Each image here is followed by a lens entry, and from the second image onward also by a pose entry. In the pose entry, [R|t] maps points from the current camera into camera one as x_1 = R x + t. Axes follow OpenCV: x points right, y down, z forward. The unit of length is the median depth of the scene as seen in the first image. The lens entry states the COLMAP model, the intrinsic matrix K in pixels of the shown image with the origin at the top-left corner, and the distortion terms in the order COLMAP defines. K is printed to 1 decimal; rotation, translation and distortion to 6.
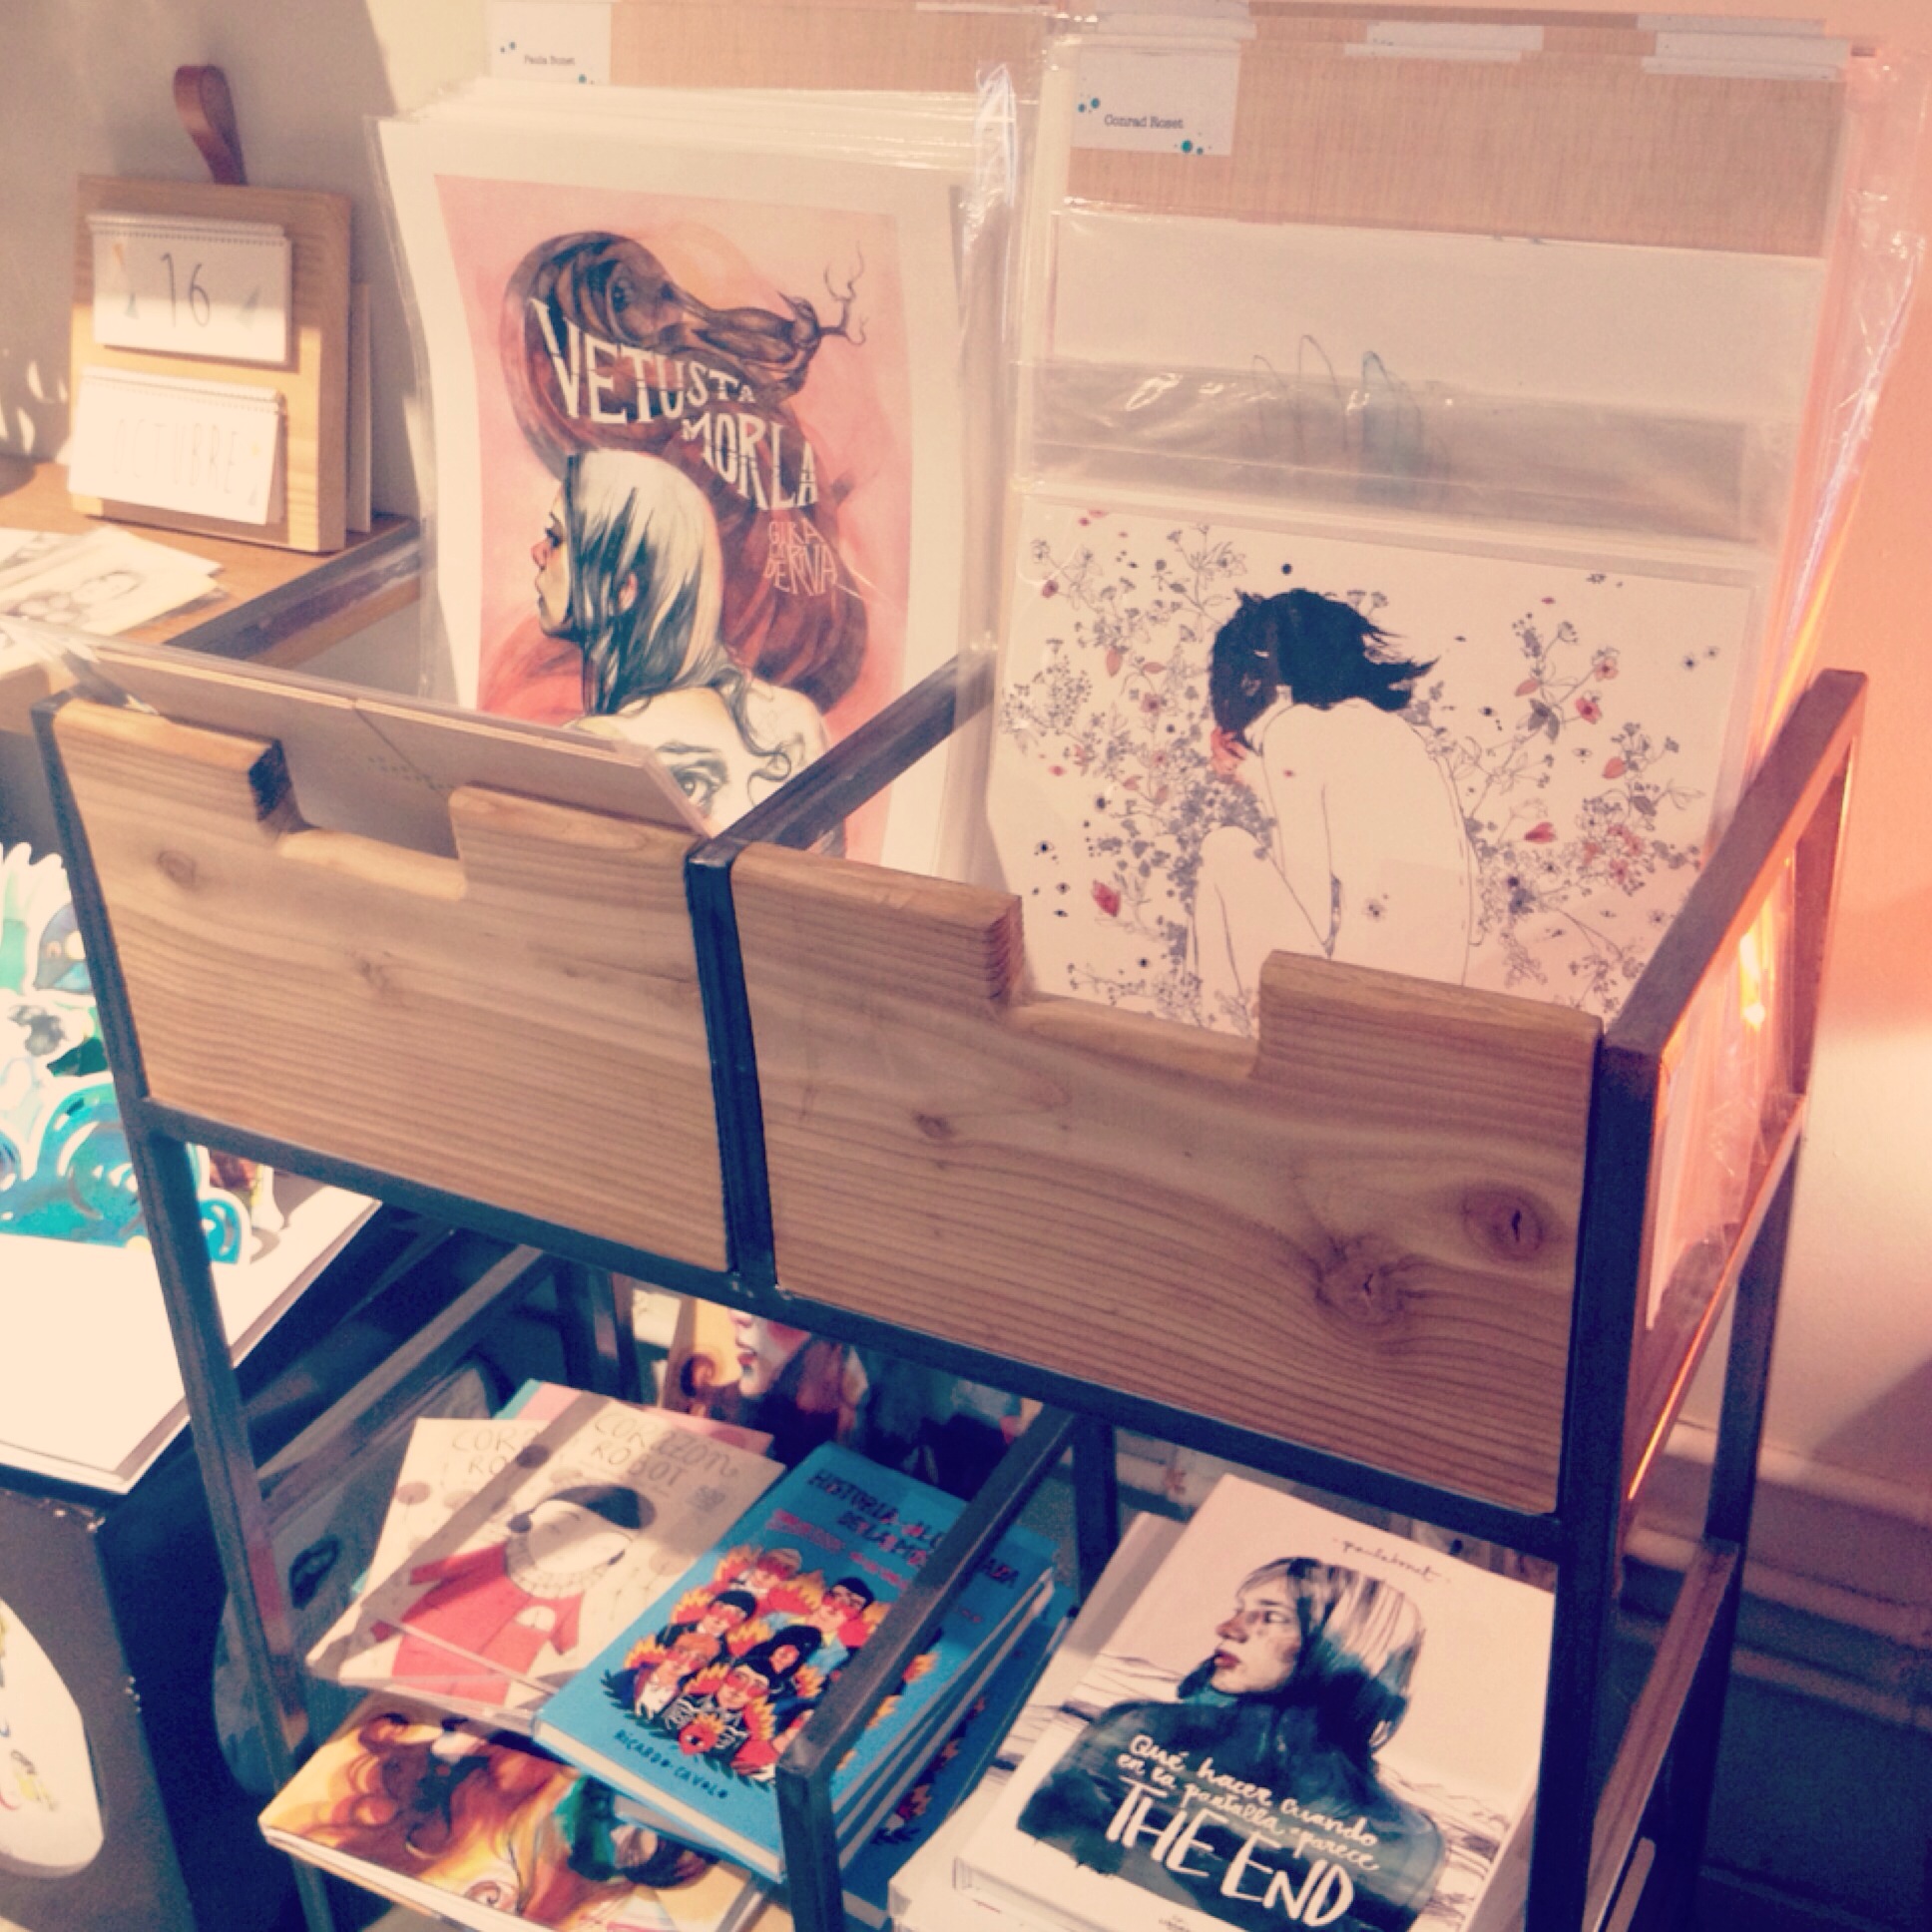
lens RADIAL K [[2503.9, 0, 966.0], [0, 2503.9, 966.0], [0, 0, 1]] dist [-0.008618, -0.030544]
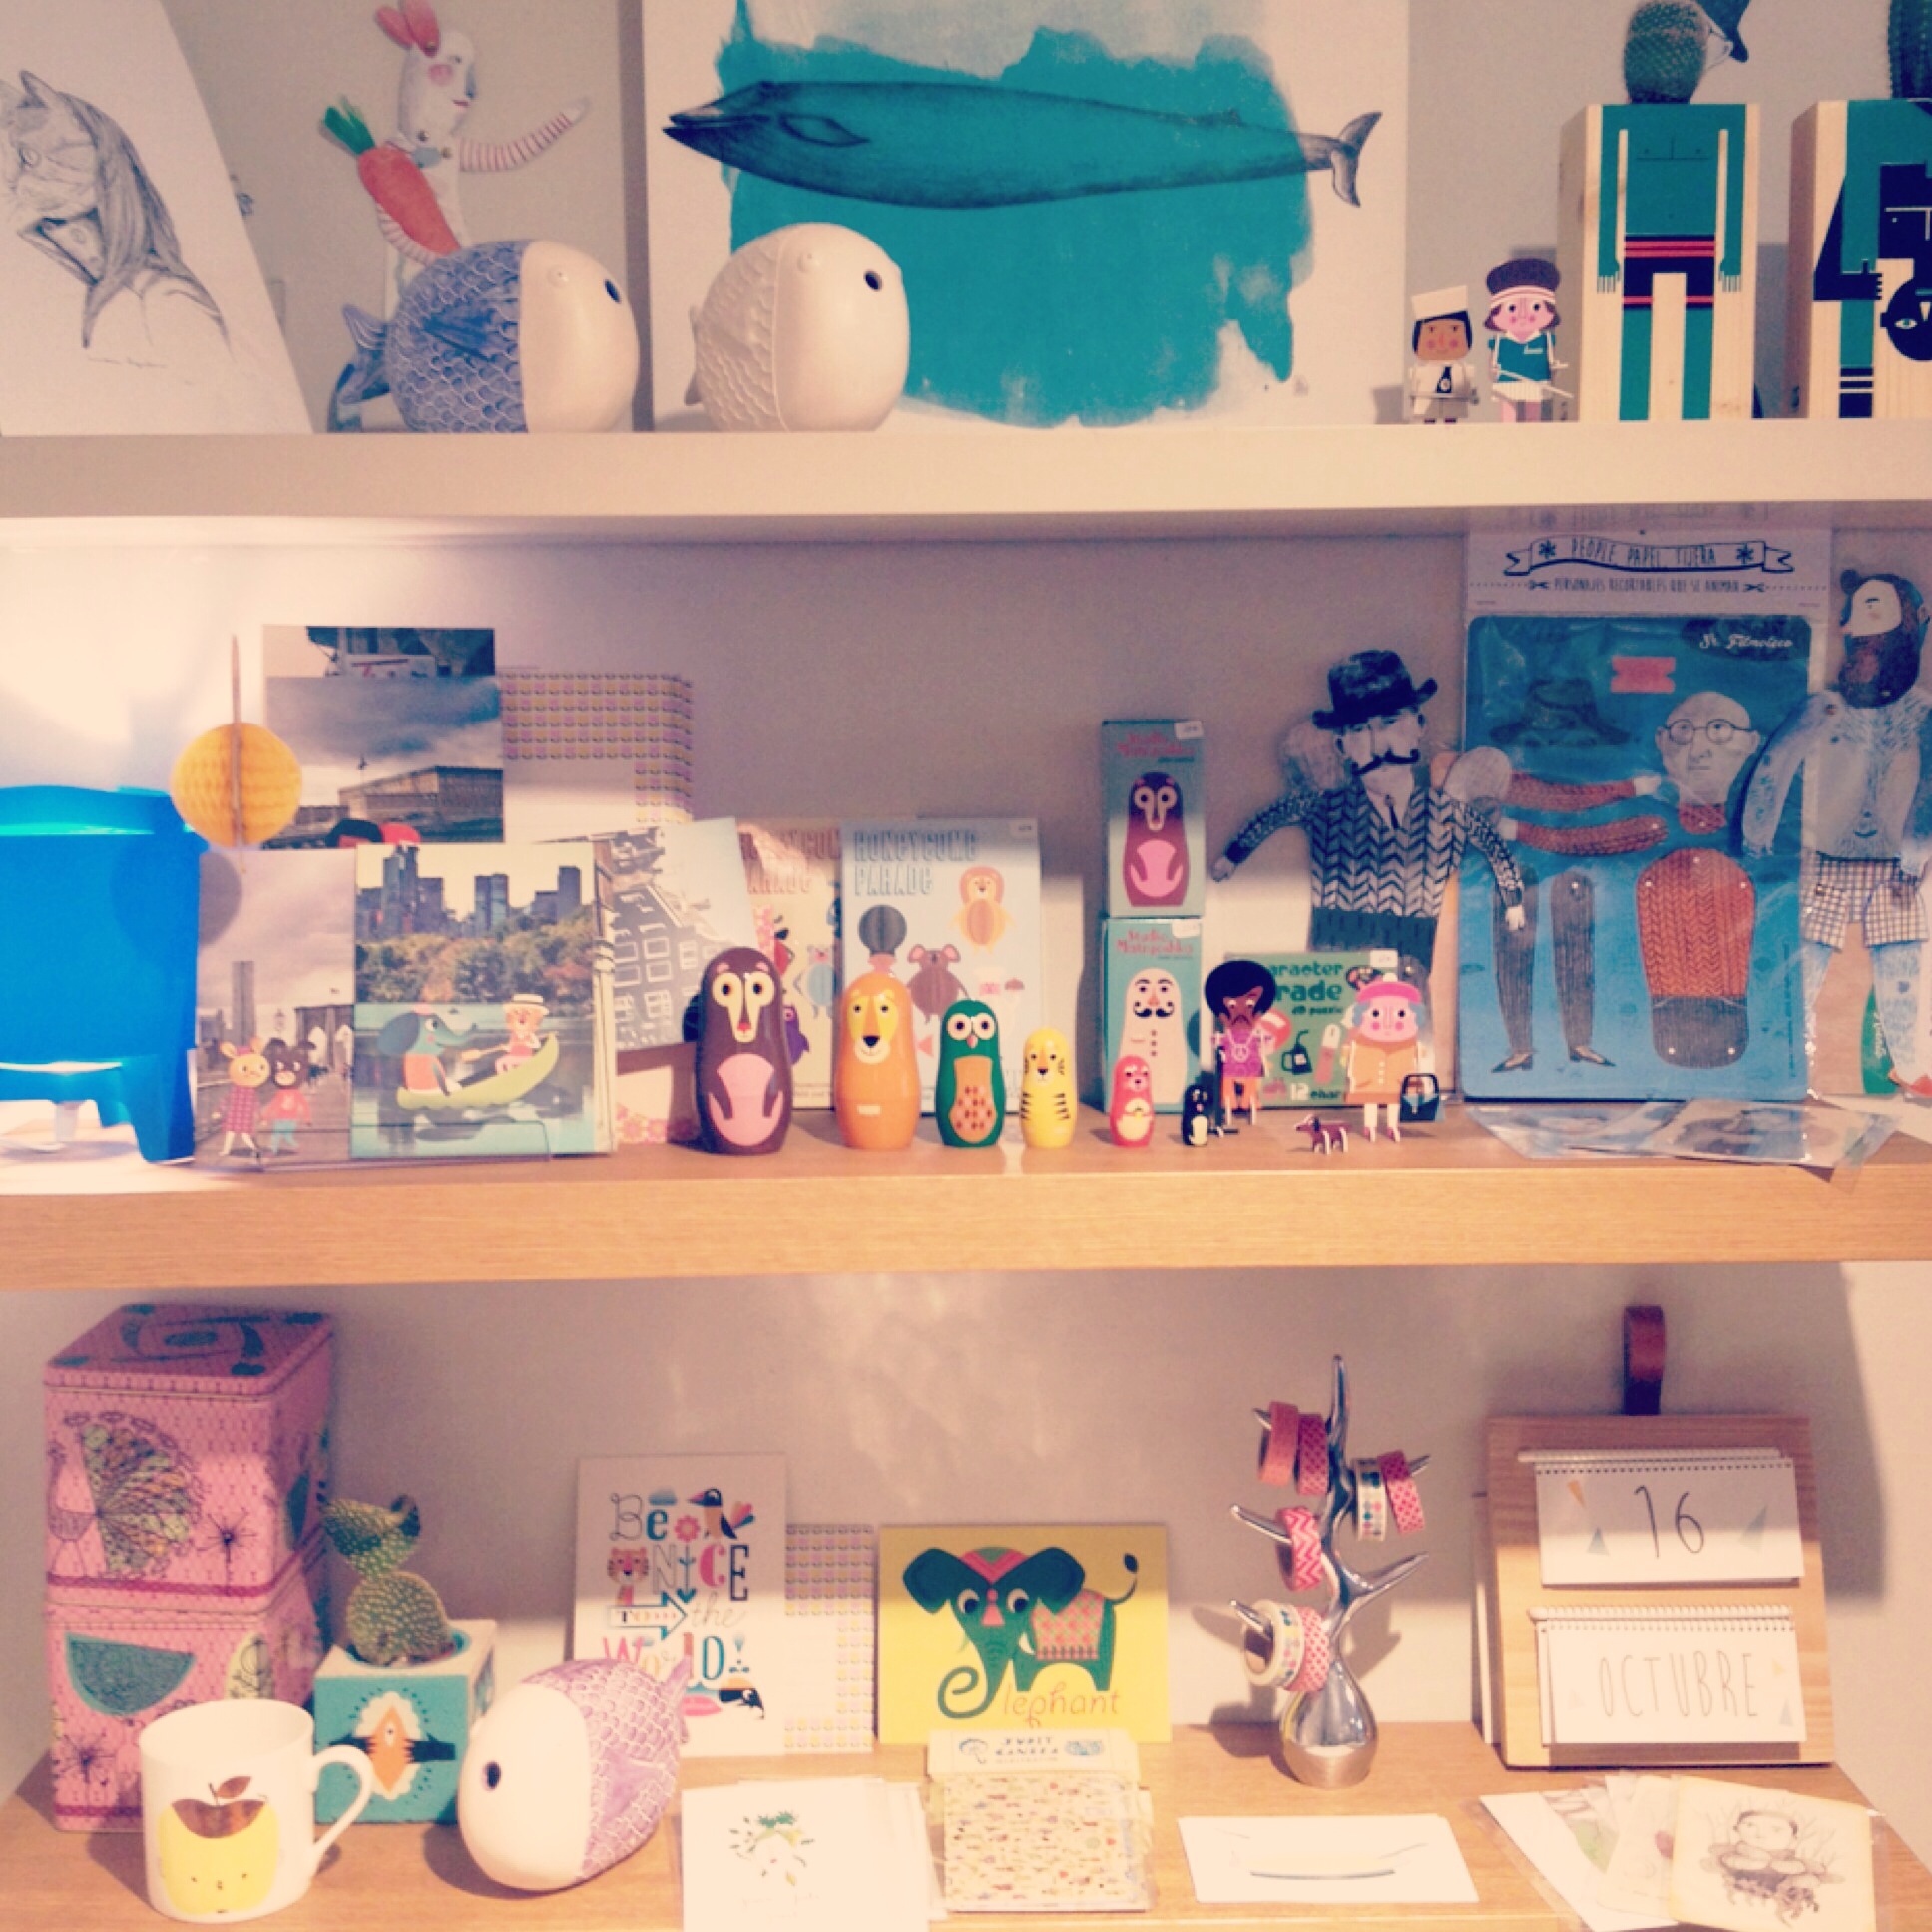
lens RADIAL K [[2503.9, 0, 966.0], [0, 2503.9, 966.0], [0, 0, 1]] dist [-0.008618, -0.030544]
pose [[0.878444, -0.005450, 0.477814, -1.038690], [0.196493, 0.915603, -0.350802, -0.175784], [-0.435576, 0.402047, 0.805377, 0.216697]]
